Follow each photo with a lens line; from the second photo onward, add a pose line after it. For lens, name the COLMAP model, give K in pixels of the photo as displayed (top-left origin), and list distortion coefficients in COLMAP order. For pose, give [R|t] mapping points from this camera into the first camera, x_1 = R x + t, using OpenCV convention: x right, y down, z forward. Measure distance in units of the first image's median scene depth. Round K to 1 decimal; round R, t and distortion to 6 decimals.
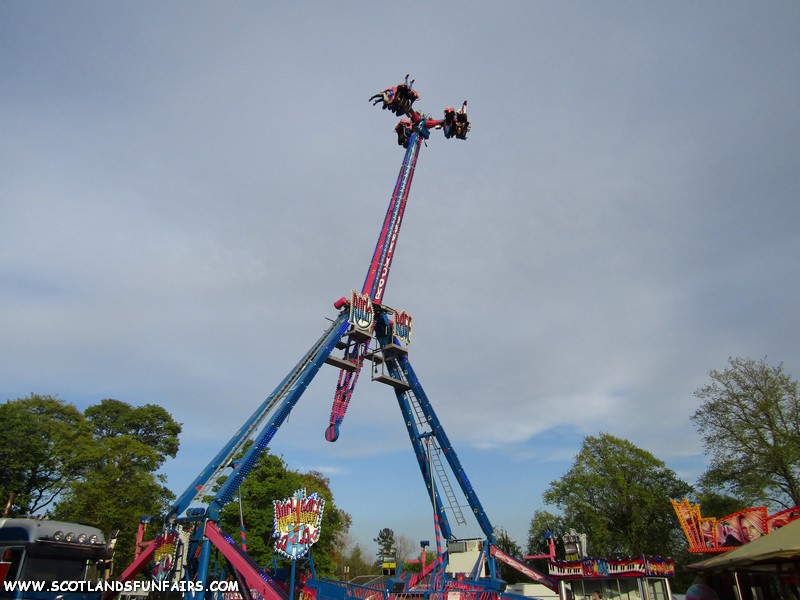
lens RADIAL K [[573.3, 0, 400.0], [0, 573.3, 300.0], [0, 0, 1]] dist [-0.001976, -0.000119]
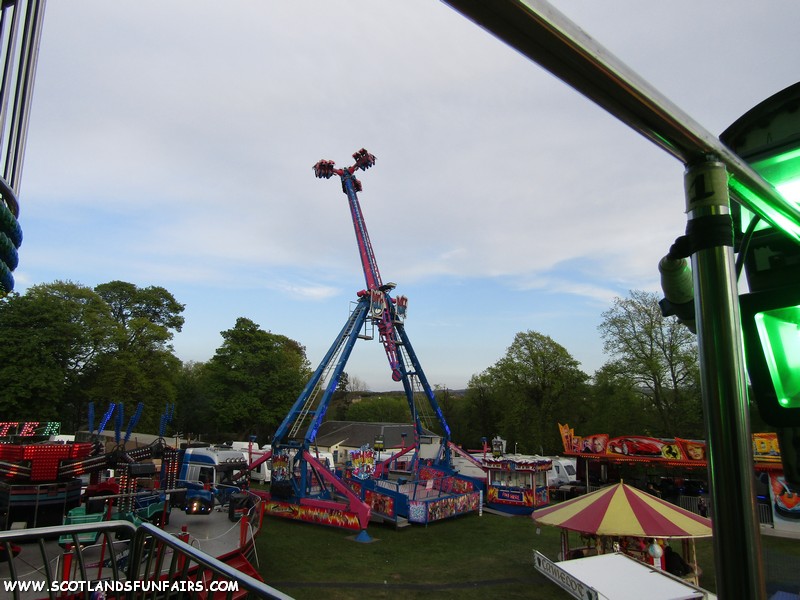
lens RADIAL K [[568.2, 0, 400.0], [0, 568.2, 300.0], [0, 0, 1]] dist [-0.003172, 0.000609]
pose [[0.994701, 0.040389, 0.094540, -0.134158], [-0.064868, 0.960001, 0.272379, -0.358302], [-0.079757, -0.277068, 0.957534, -0.381678]]
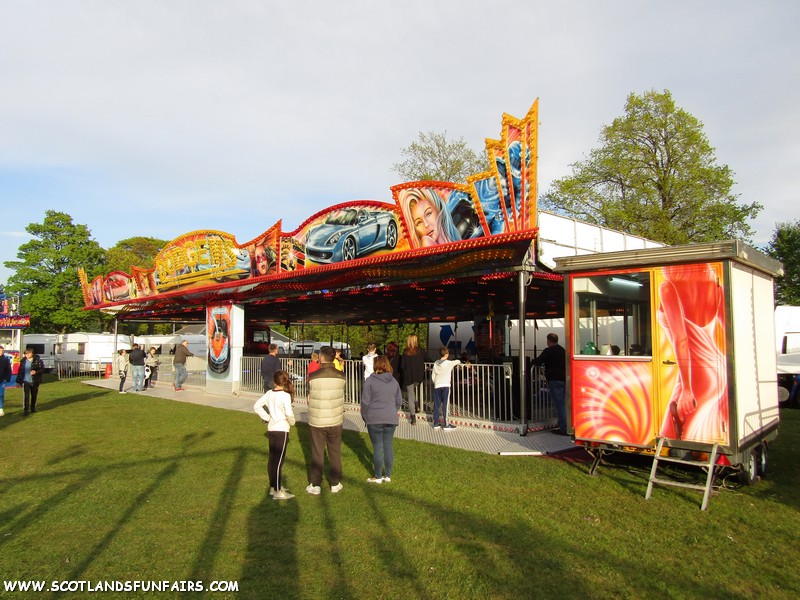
lens RADIAL K [[568.2, 0, 400.0], [0, 568.2, 300.0], [0, 0, 1]] dist [-0.003172, 0.000609]
pose [[0.999707, -0.005928, 0.023460, 0.957145], [-0.003788, 0.919239, 0.393682, -0.047182], [-0.023899, -0.393655, 0.918947, -0.096772]]
